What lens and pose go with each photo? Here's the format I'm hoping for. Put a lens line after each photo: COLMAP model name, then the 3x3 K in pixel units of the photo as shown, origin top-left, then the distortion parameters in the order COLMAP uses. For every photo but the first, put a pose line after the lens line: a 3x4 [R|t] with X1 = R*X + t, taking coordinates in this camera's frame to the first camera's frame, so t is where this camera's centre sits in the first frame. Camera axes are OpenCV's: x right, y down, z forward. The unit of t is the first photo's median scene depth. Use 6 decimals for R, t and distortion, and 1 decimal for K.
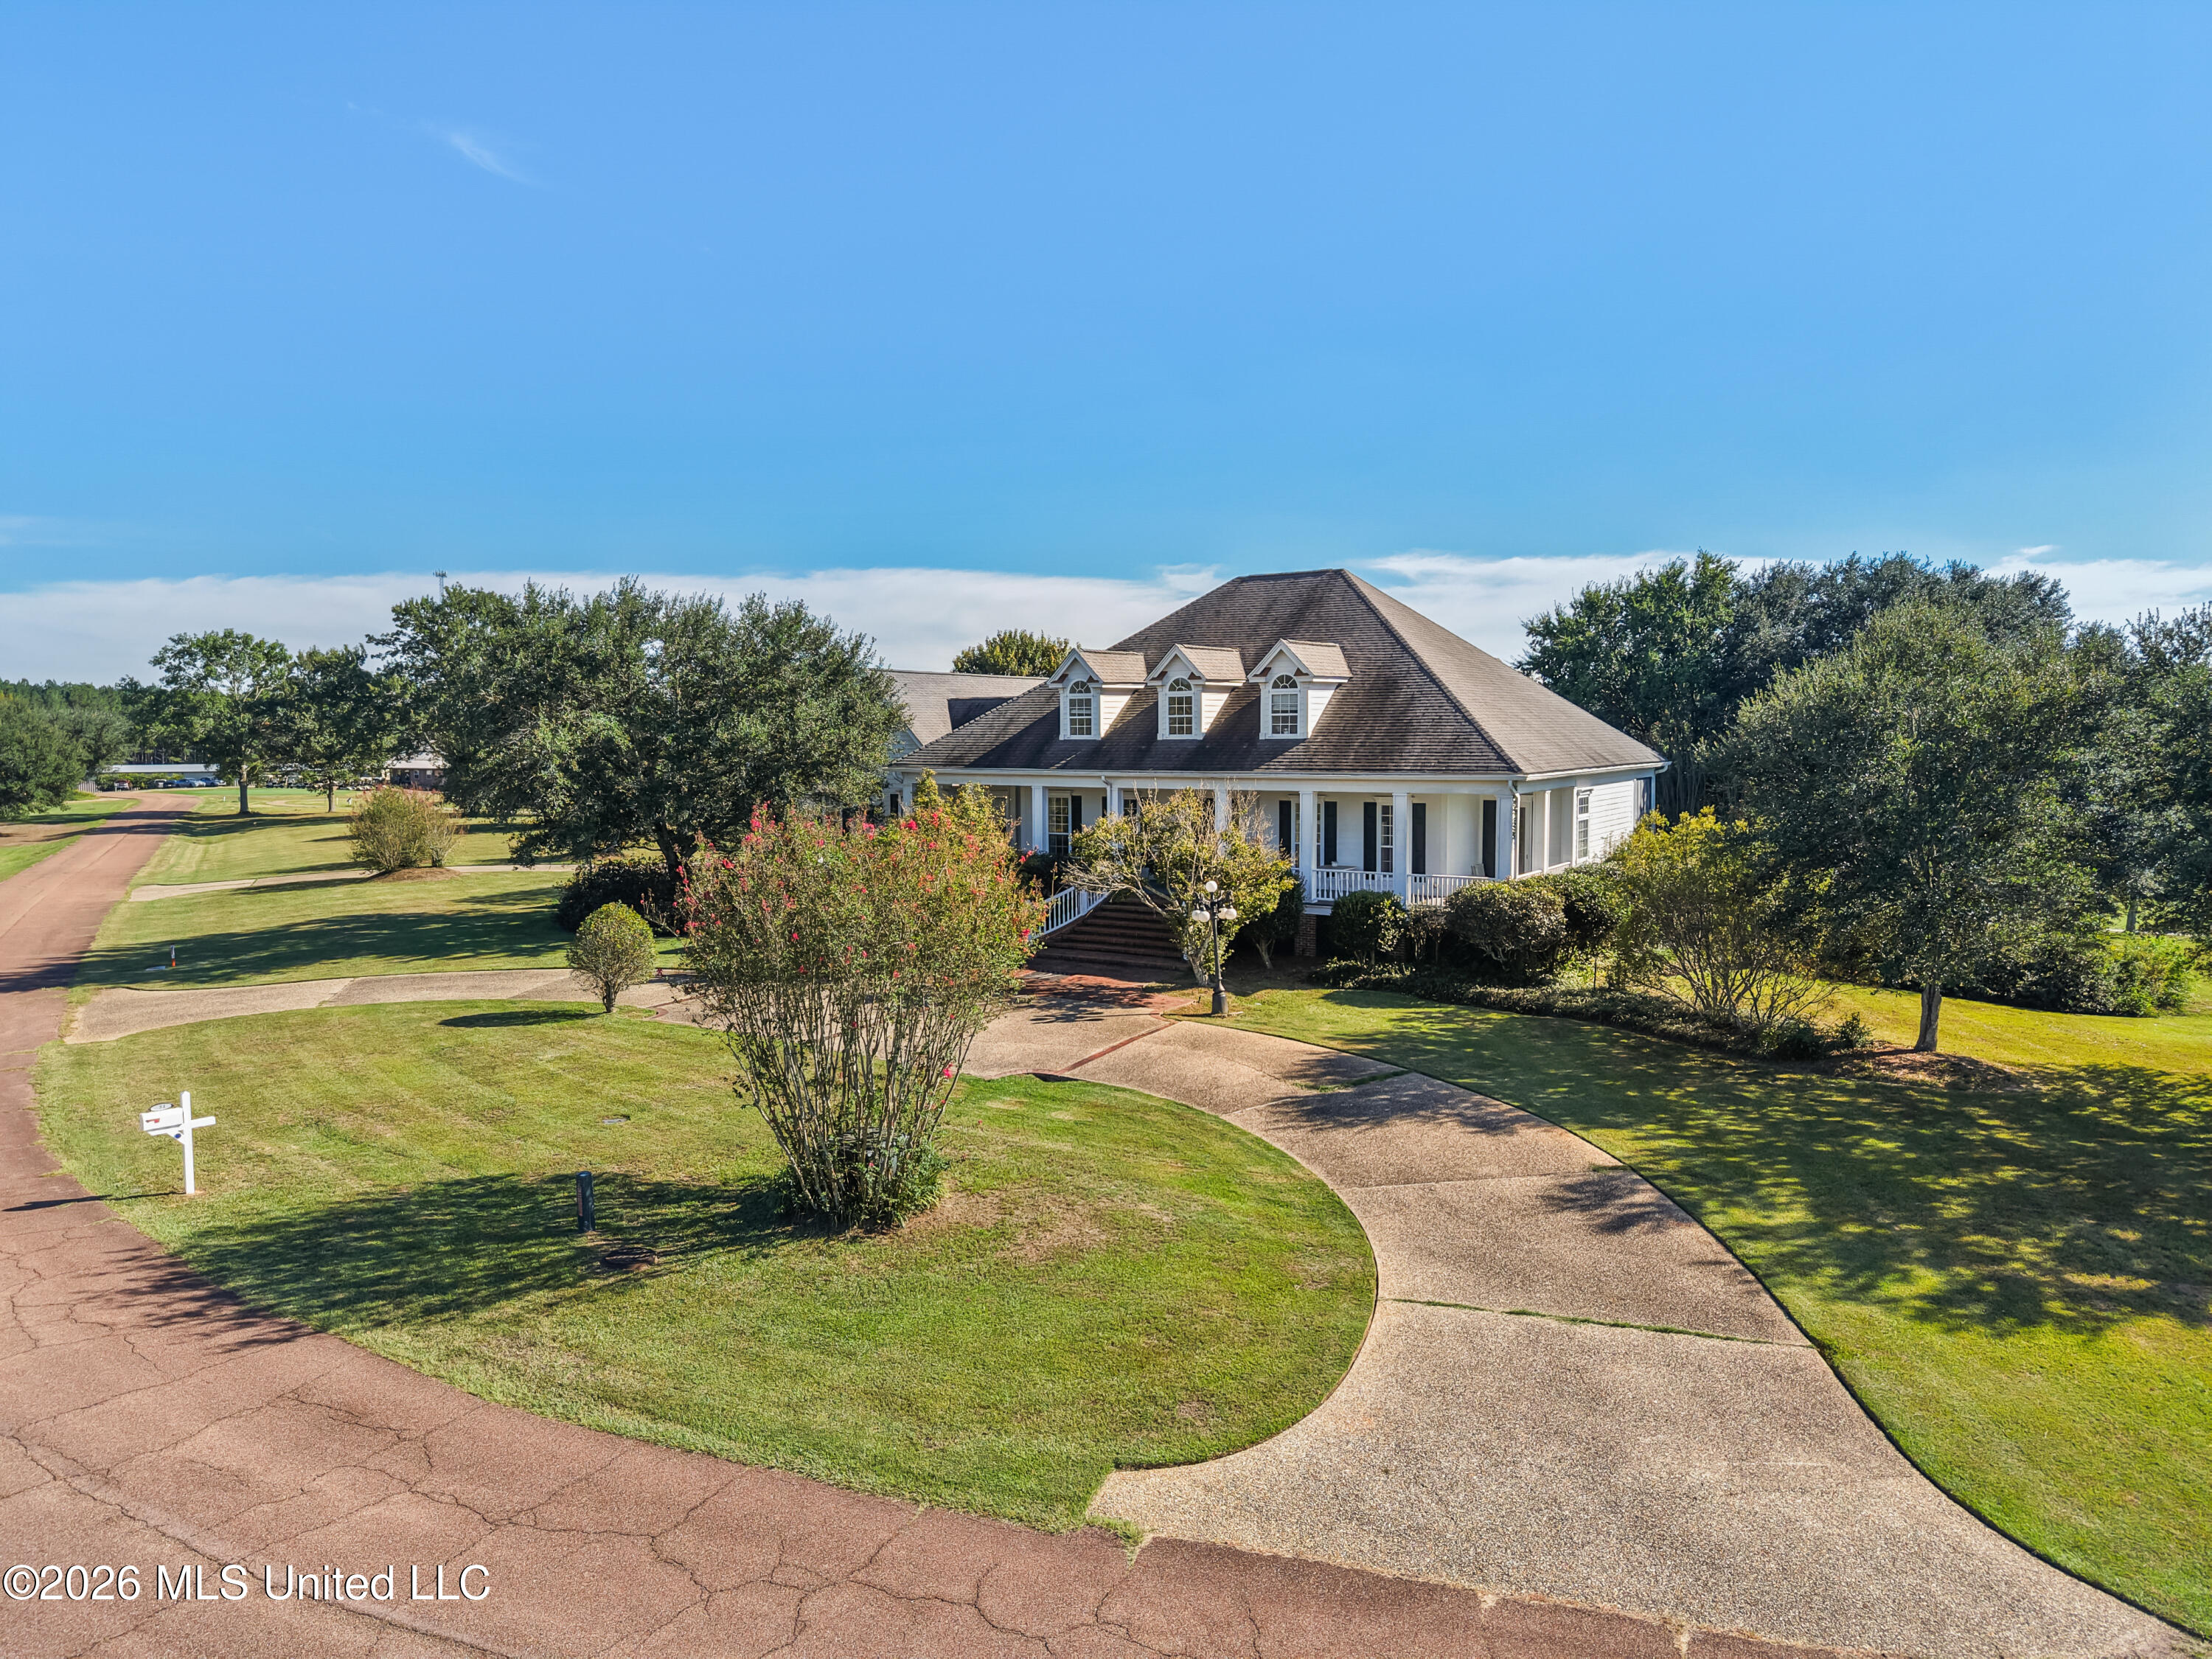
lens RADIAL K [[1470.9, 0, 1095.4], [0, 1470.9, 826.8], [0, 0, 1]] dist [0.007923, -0.010939]
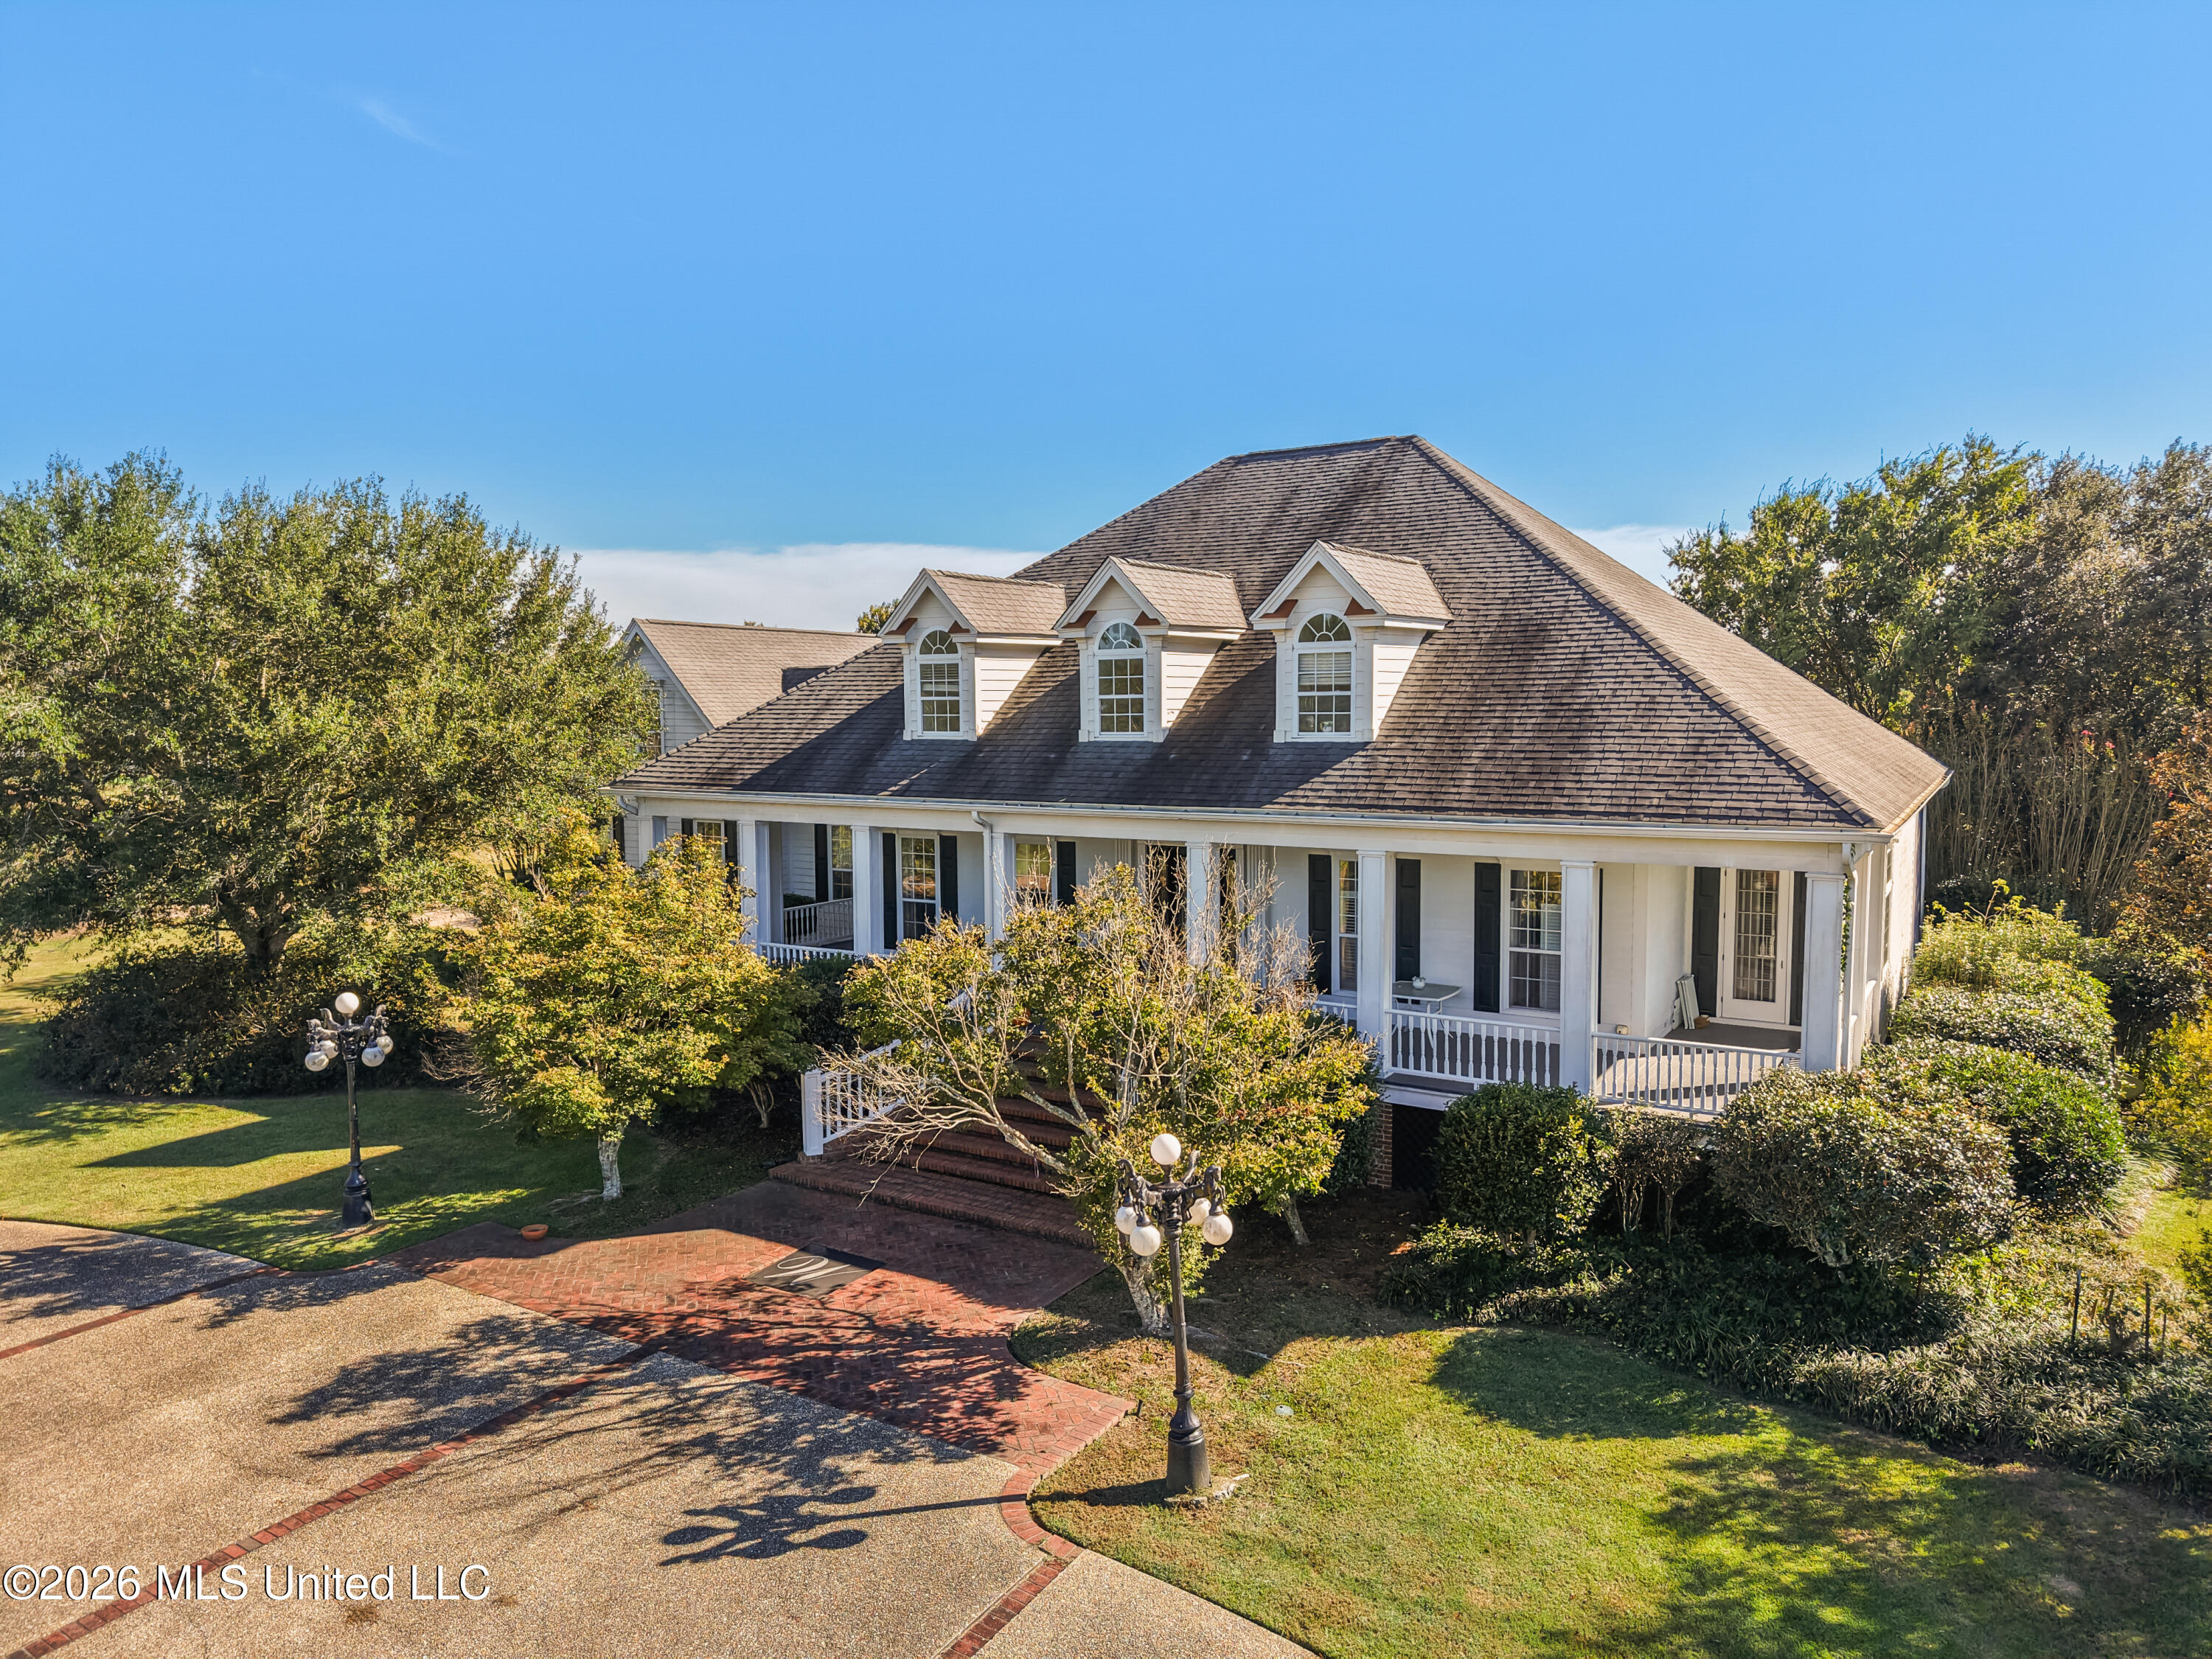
lens RADIAL K [[1470.9, 0, 1105.0], [0, 1470.9, 833.1], [0, 0, 1]] dist [0.007923, -0.010939]
pose [[0.999907, -0.004003, 0.013069, 0.045108], [0.003704, 0.999733, 0.022804, -0.038835], [-0.013157, -0.022753, 0.999655, 0.478254]]
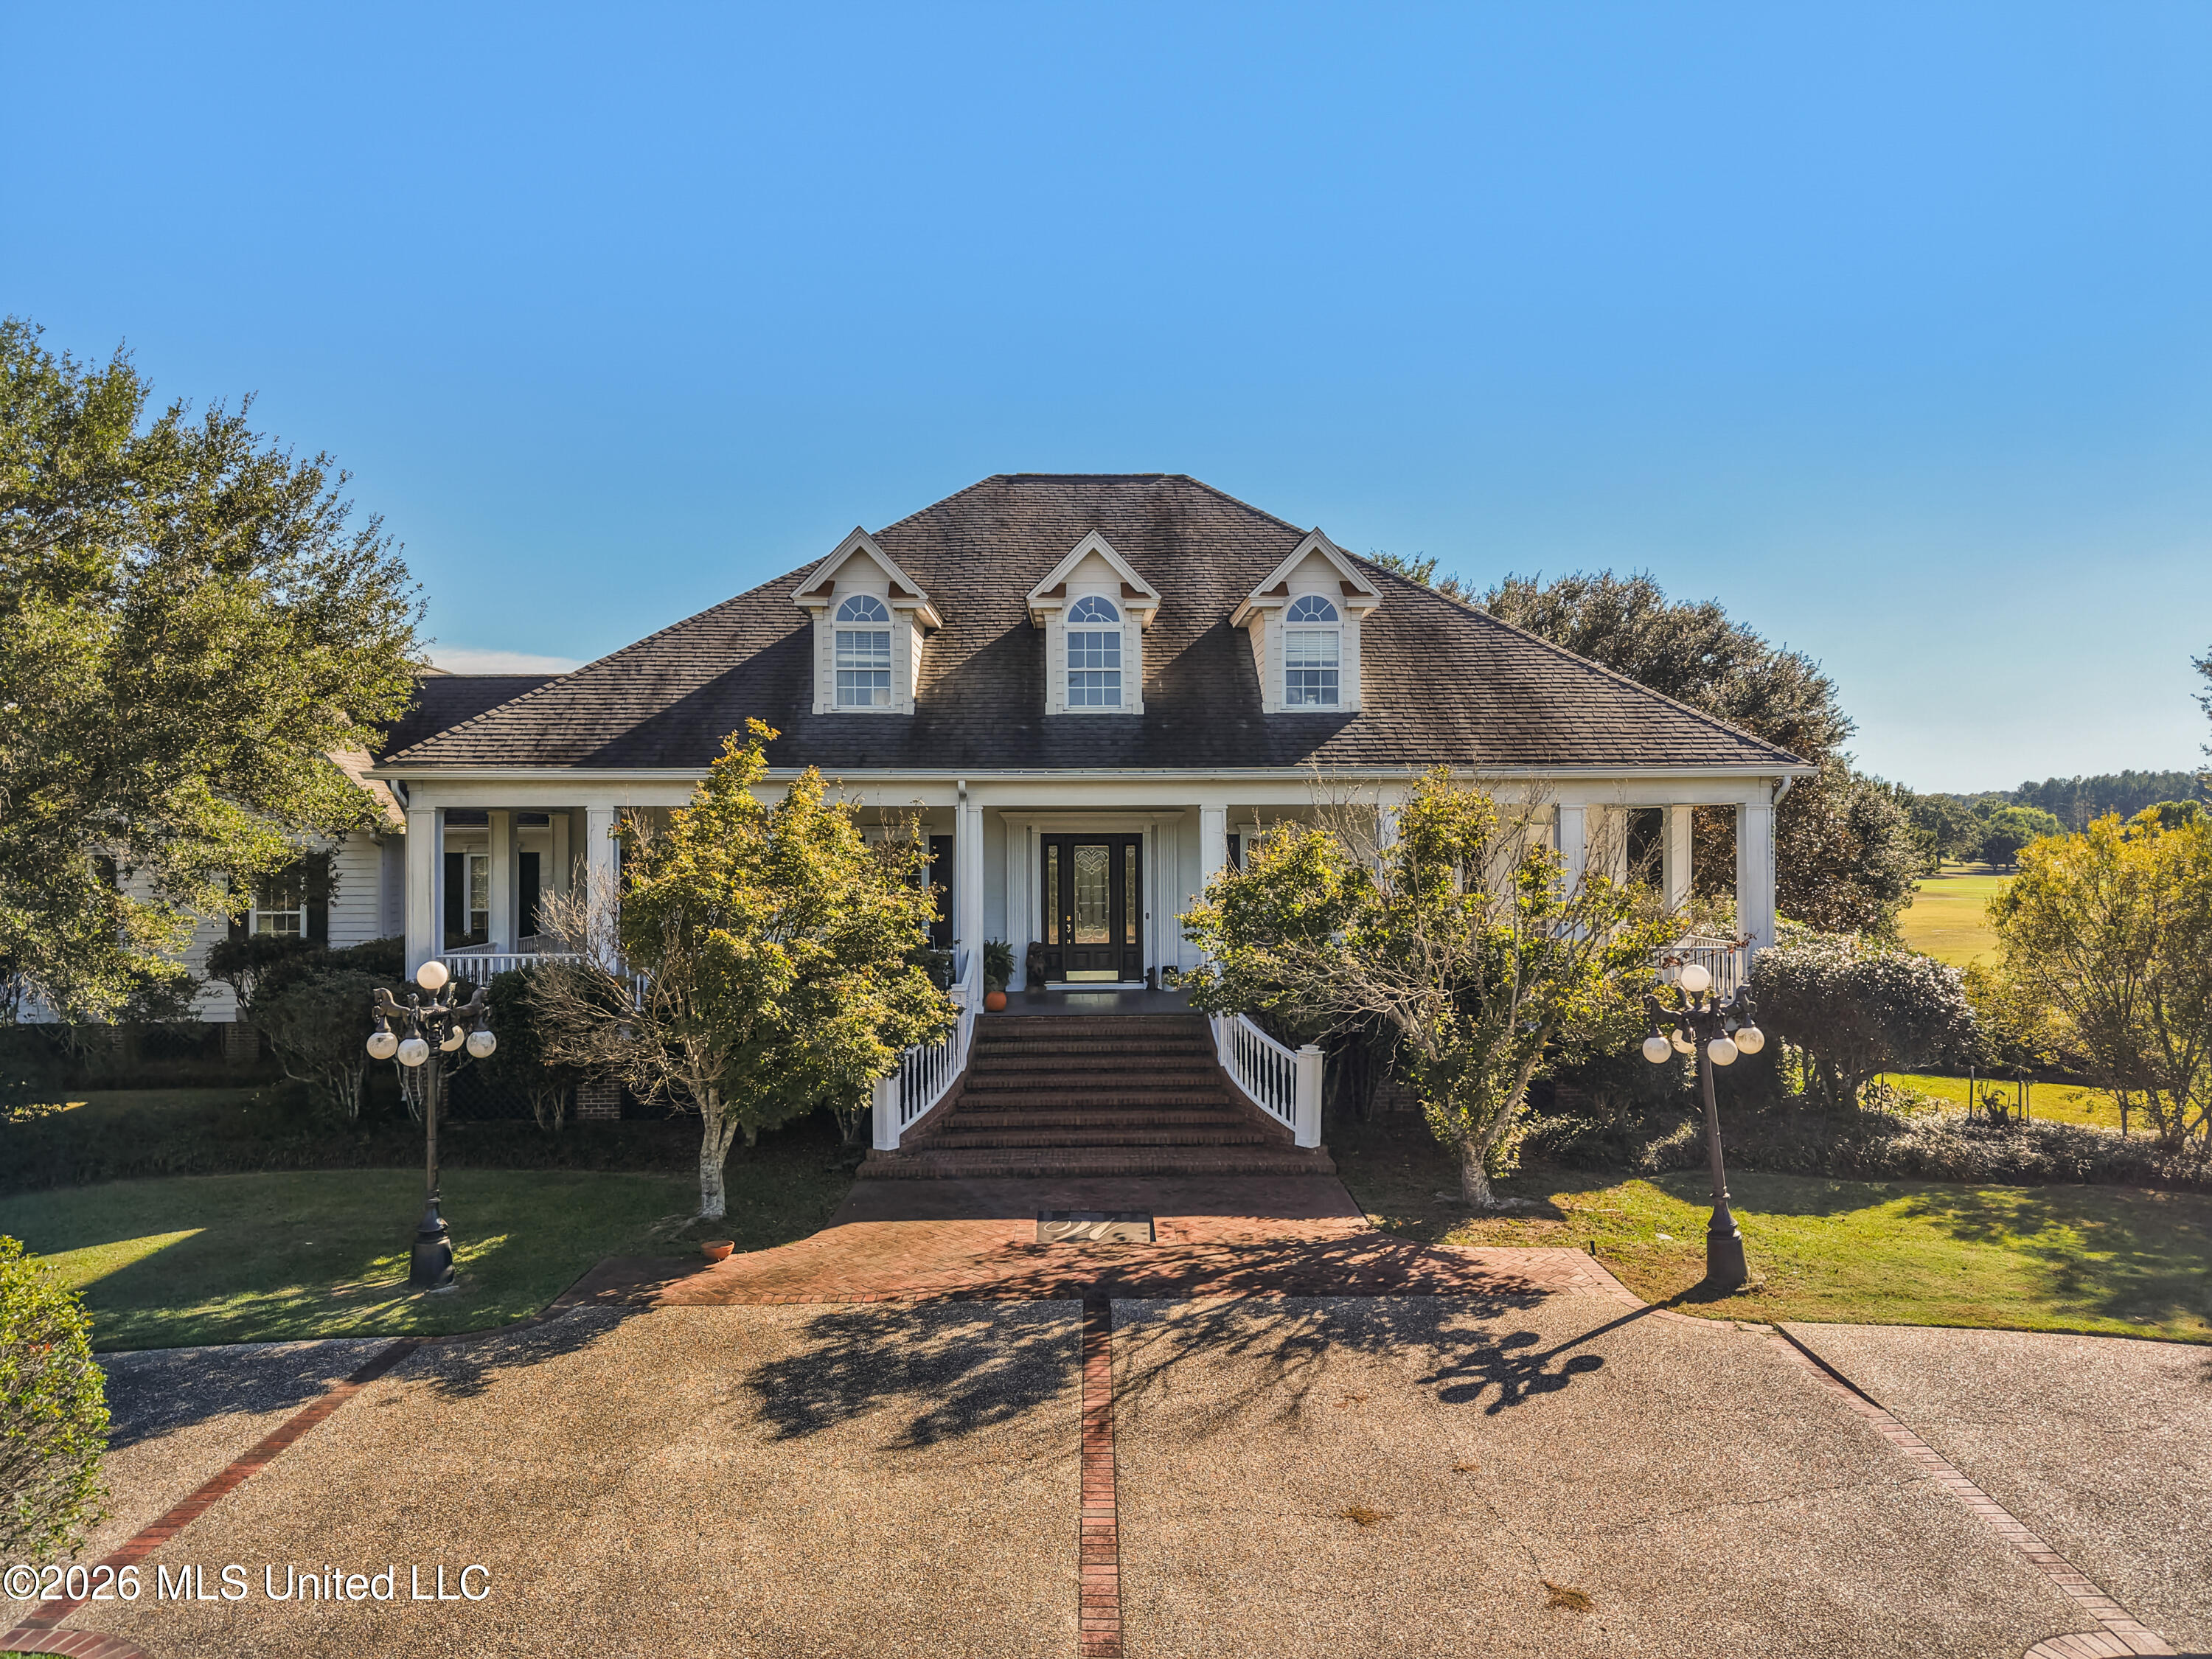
lens RADIAL K [[1470.9, 0, 1113.8], [0, 1470.9, 835.1], [0, 0, 1]] dist [0.007923, -0.010939]
pose [[0.840695, 0.002862, 0.541502, -0.220375], [0.032157, 0.997957, -0.055199, 0.012862], [-0.540554, 0.063819, 0.838885, 0.561467]]
